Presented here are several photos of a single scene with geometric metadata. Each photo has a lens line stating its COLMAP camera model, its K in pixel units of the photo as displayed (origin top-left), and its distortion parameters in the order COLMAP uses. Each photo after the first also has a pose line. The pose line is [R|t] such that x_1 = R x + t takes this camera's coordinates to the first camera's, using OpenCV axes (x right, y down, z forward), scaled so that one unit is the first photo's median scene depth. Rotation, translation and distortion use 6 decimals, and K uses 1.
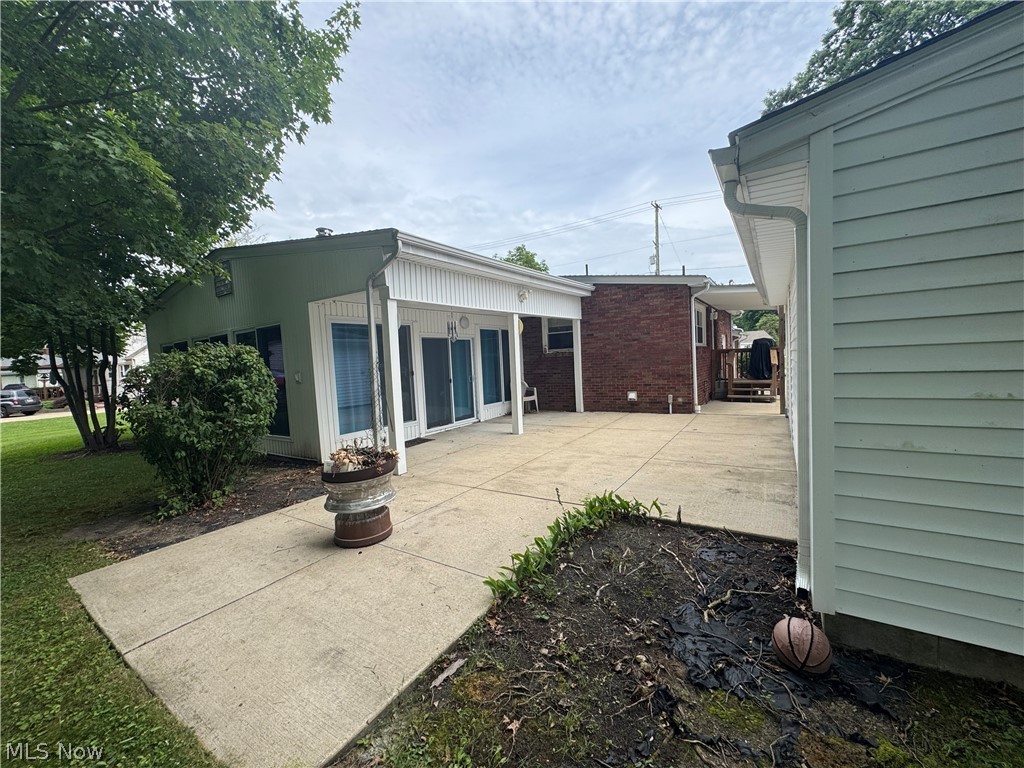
lens RADIAL K [[411.2, 0, 512.0], [0, 411.2, 384.0], [0, 0, 1]] dist [0.001881, 0.000111]
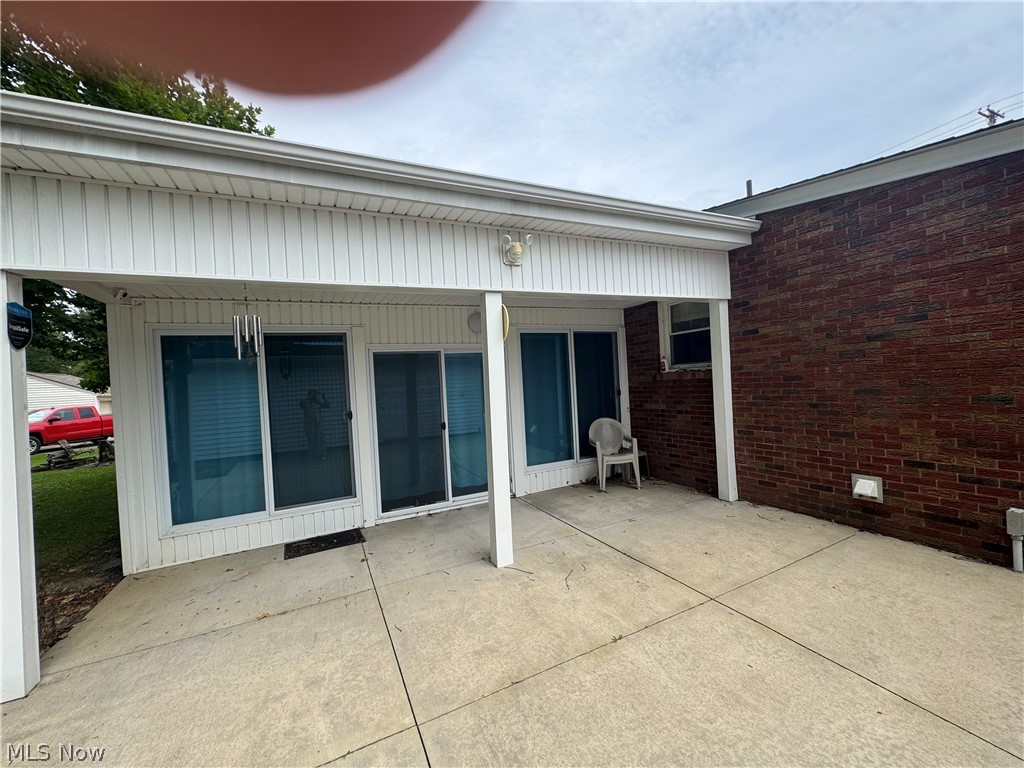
lens RADIAL K [[411.2, 0, 512.0], [0, 411.2, 384.0], [0, 0, 1]] dist [0.001881, 0.000111]
pose [[0.858171, 0.006882, -0.513318, 0.204859], [-0.019086, 0.999647, -0.018506, -0.051607], [0.513009, 0.025678, 0.857999, 0.504044]]
